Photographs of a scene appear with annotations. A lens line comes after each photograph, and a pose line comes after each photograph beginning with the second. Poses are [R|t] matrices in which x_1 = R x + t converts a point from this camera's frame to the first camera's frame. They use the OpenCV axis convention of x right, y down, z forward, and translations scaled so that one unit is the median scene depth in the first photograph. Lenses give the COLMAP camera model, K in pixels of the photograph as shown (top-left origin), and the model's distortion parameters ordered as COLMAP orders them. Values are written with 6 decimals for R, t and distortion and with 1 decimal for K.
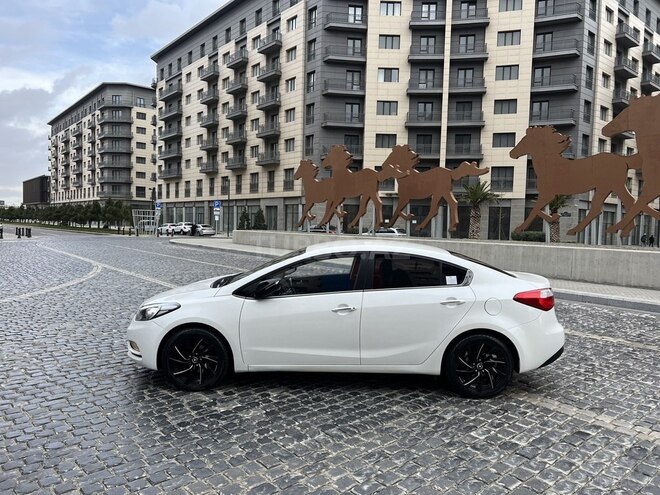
lens RADIAL K [[496.0, 0, 329.0], [0, 496.0, 250.4], [0, 0, 1]] dist [0.061295, -0.067940]
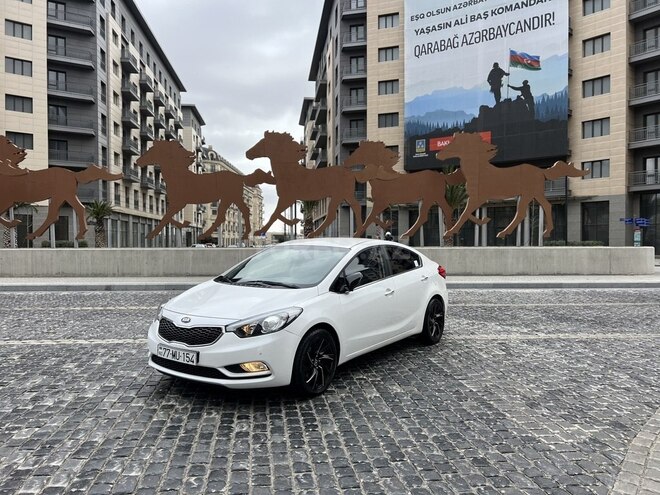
lens RADIAL K [[495.8, 0, 327.3], [0, 495.8, 248.3], [0, 0, 1]] dist [0.063701, -0.069490]
pose [[0.559104, -0.039795, 0.828142, -0.098551], [0.058818, 0.998235, 0.008259, -0.000907], [-0.827008, 0.044092, 0.560458, 0.040874]]
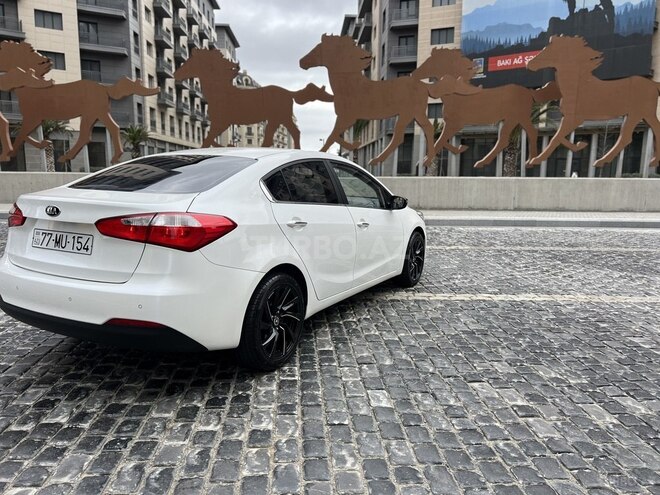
lens RADIAL K [[495.8, 0, 327.3], [0, 495.8, 248.3], [0, 0, 1]] dist [0.063701, -0.069490]
pose [[0.614204, -0.138406, 0.776915, -0.075592], [0.046090, 0.989111, 0.139771, 0.000662], [-0.787800, -0.050040, 0.613895, 0.078138]]
